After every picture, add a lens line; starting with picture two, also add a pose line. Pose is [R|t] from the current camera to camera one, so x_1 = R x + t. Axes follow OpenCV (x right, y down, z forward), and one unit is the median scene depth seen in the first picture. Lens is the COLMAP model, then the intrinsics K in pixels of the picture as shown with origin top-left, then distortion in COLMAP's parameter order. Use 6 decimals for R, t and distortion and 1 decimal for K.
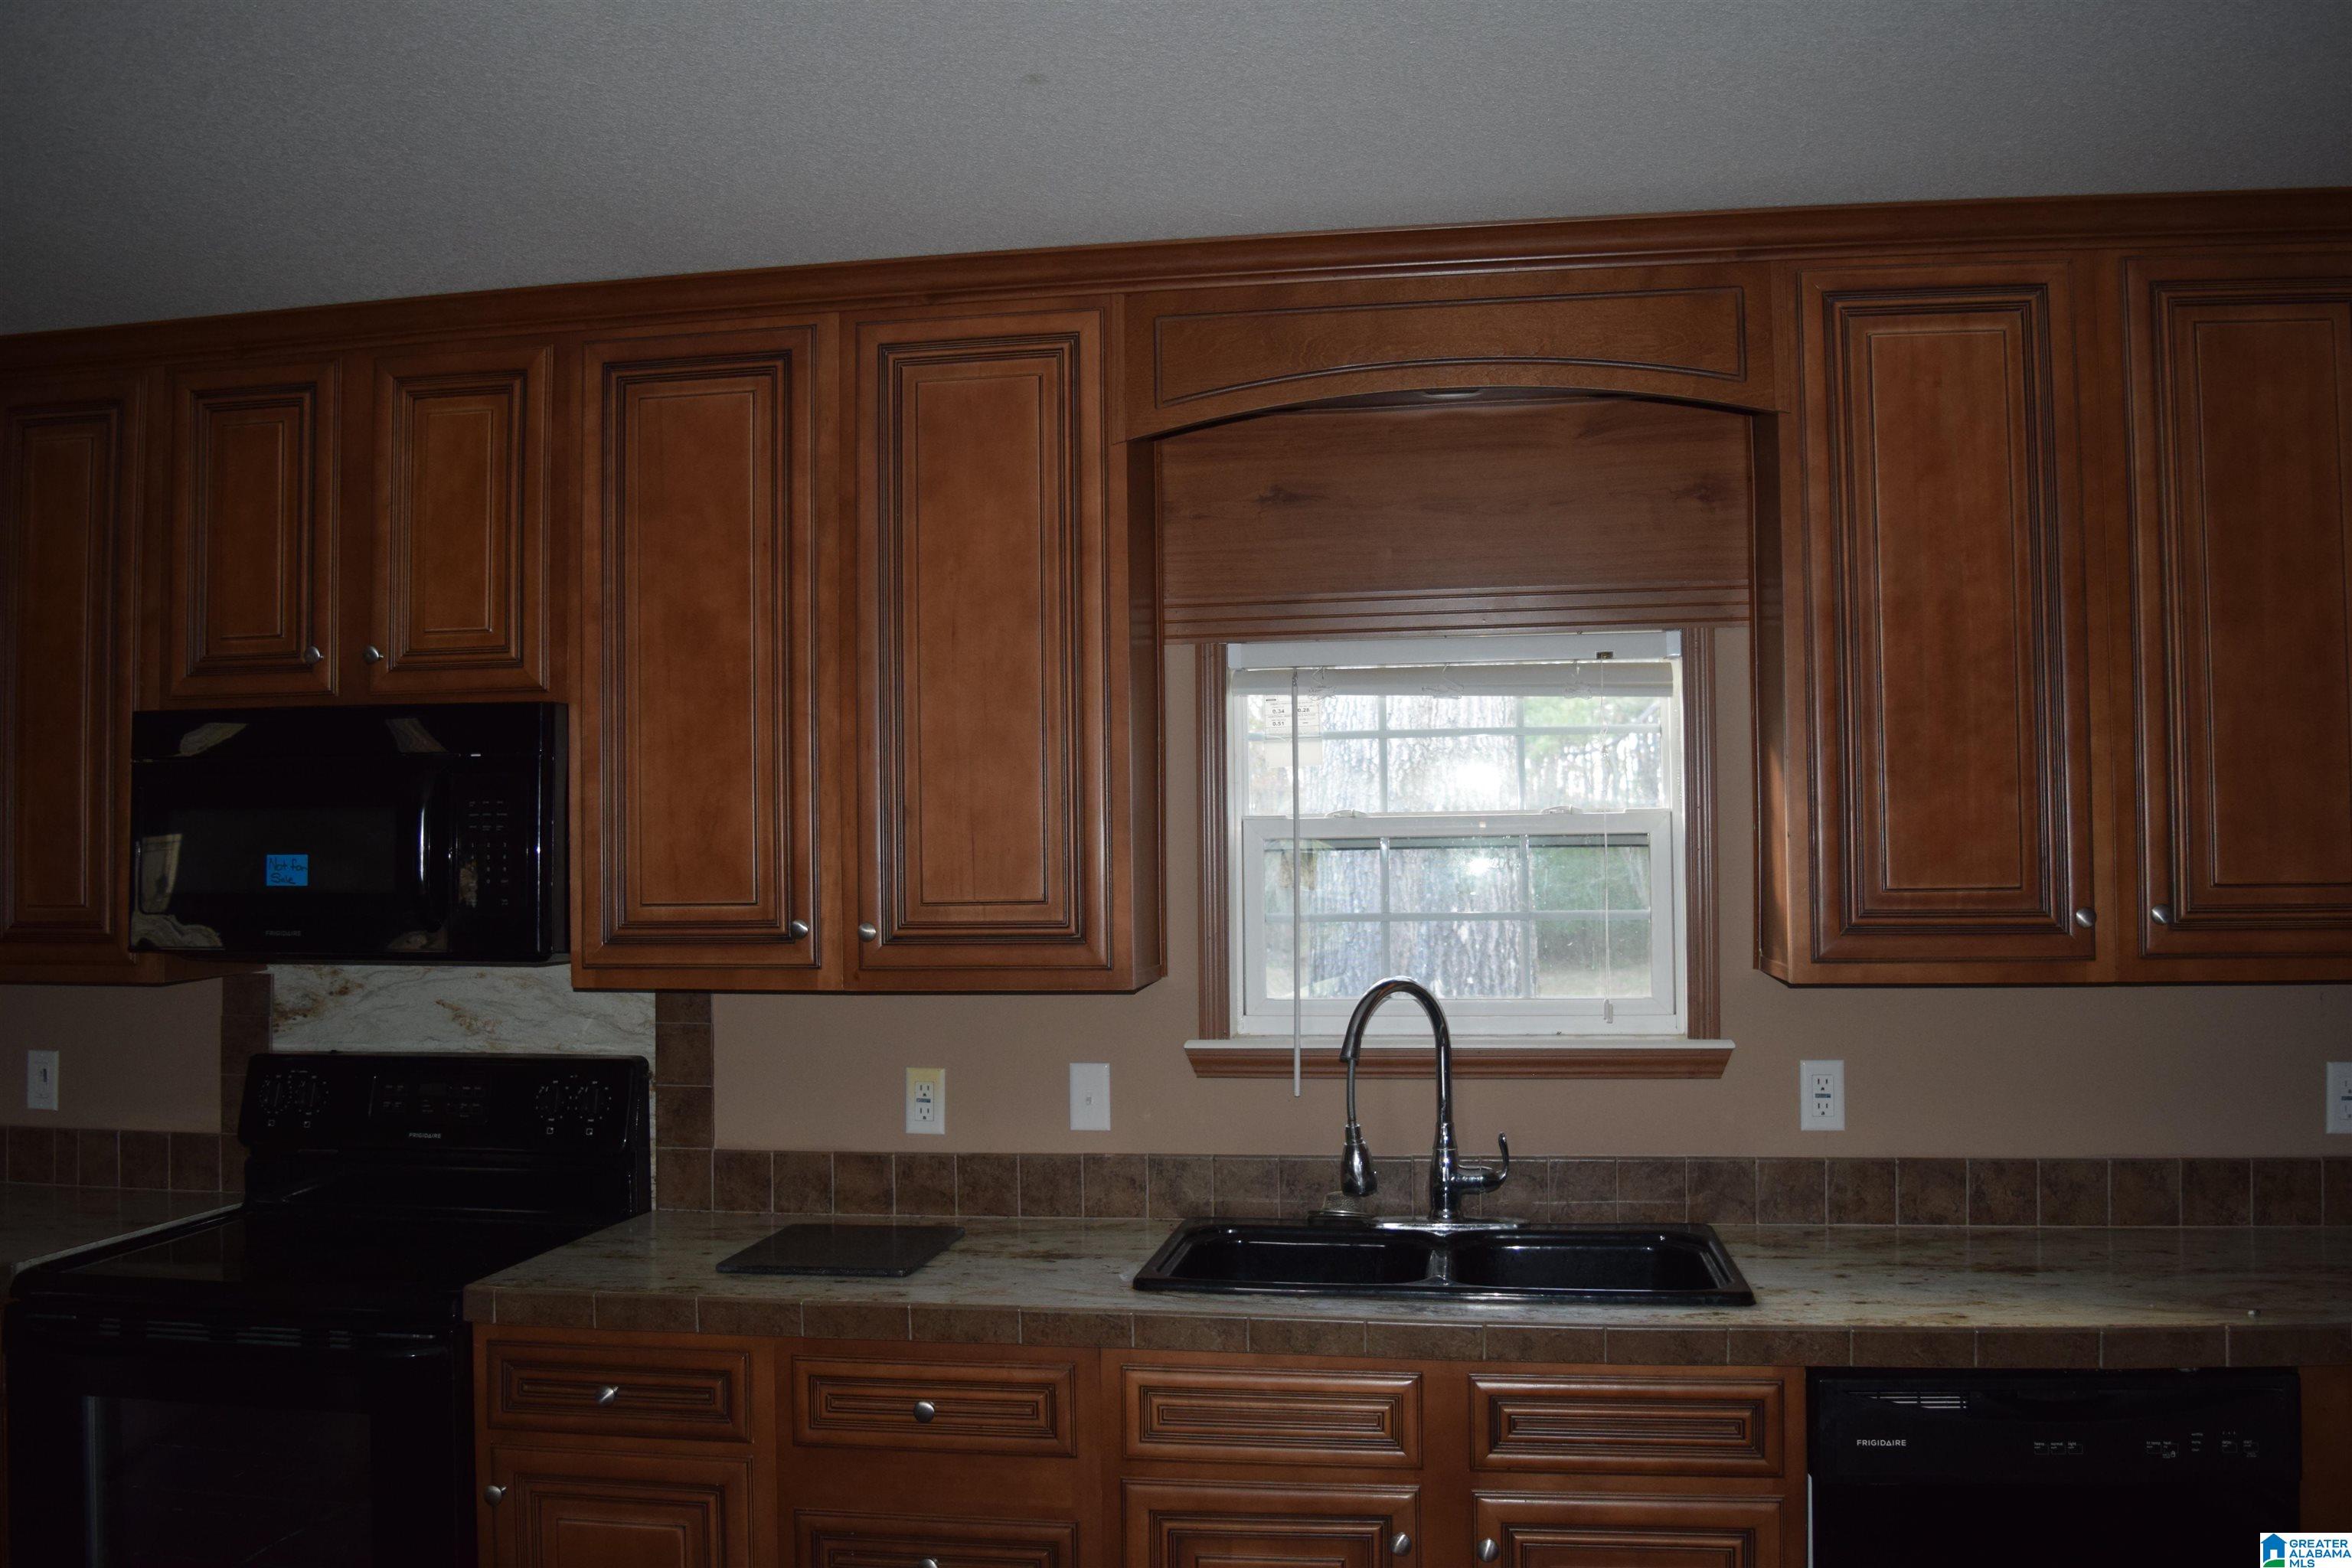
lens RADIAL K [[1835.3, 0, 1180.3], [0, 1835.3, 787.6], [0, 0, 1]] dist [-0.093998, 0.016121]
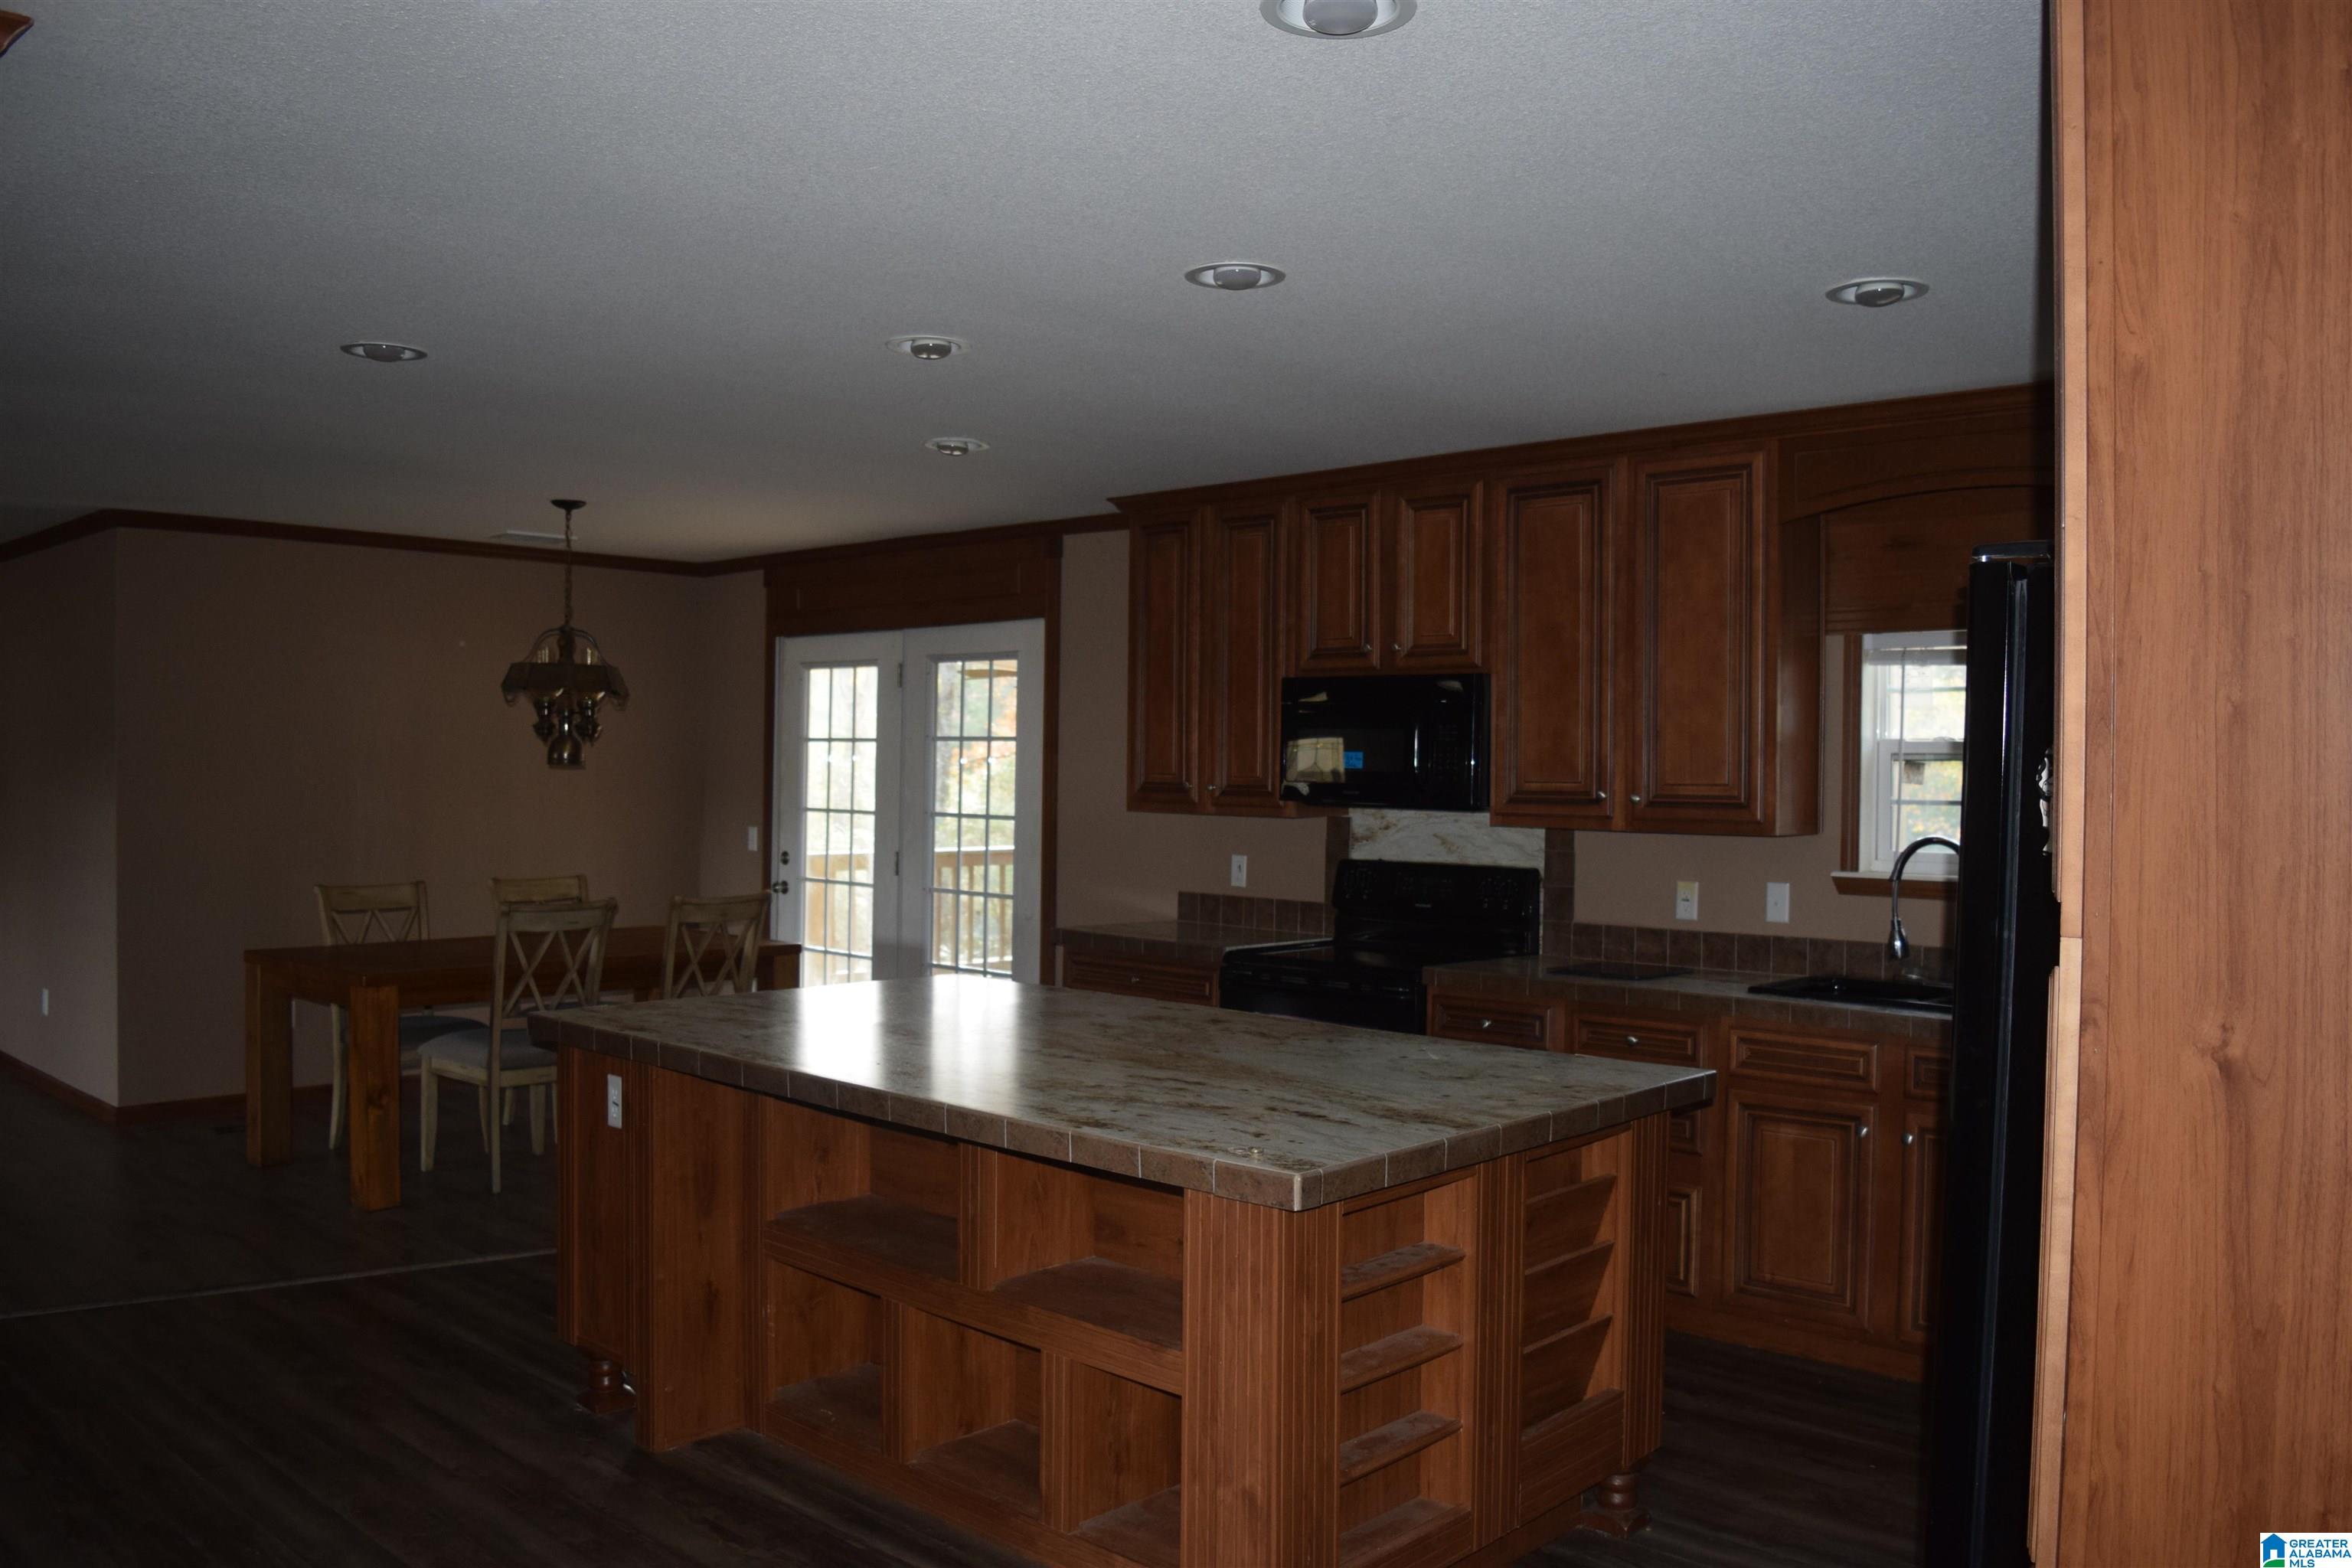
lens RADIAL K [[1835.3, 0, 1180.3], [0, 1835.3, 787.6], [0, 0, 1]] dist [-0.093998, 0.016121]
pose [[0.823526, 0.027796, -0.566596, 0.464346], [0.001838, 0.998663, 0.051664, -0.026708], [0.567275, -0.043589, 0.822374, -0.726030]]
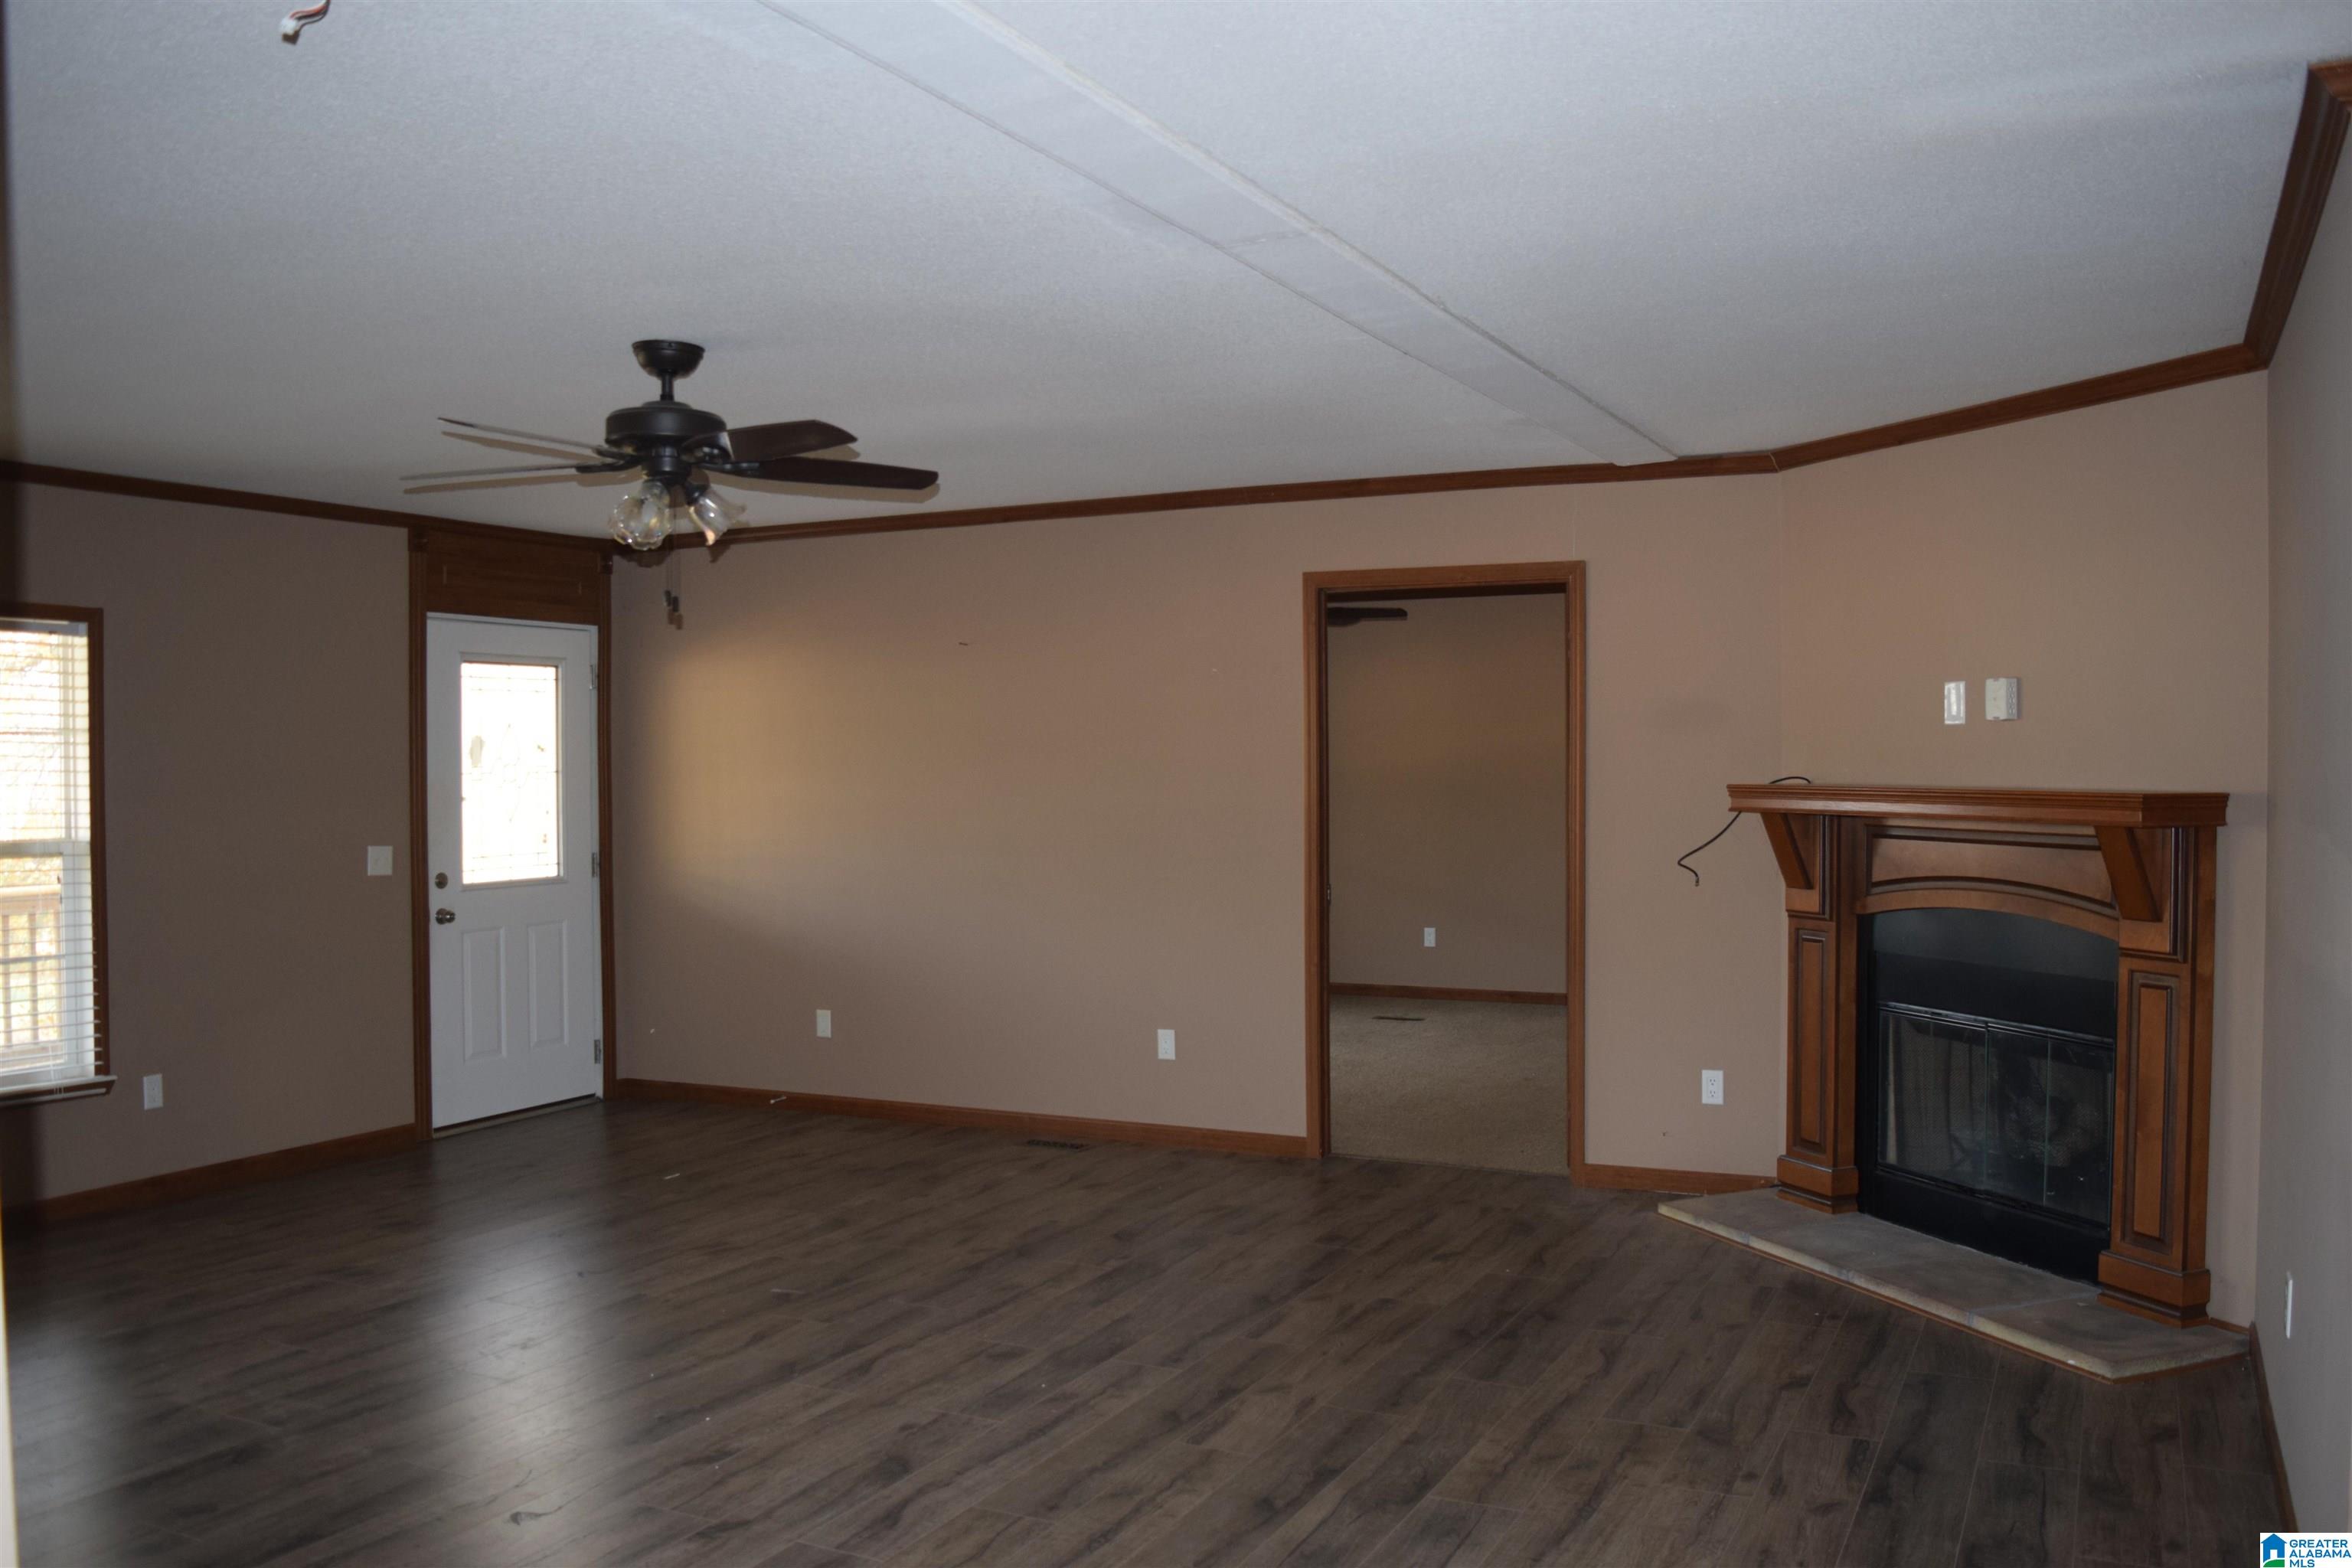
lens RADIAL K [[1835.3, 0, 1180.3], [0, 1835.3, 787.6], [0, 0, 1]] dist [-0.093998, 0.016121]
pose [[0.330186, 0.008114, 0.943881, -3.627314], [-0.040914, 0.999146, 0.005723, 0.055158], [-0.943029, -0.040508, 0.330236, -0.413366]]
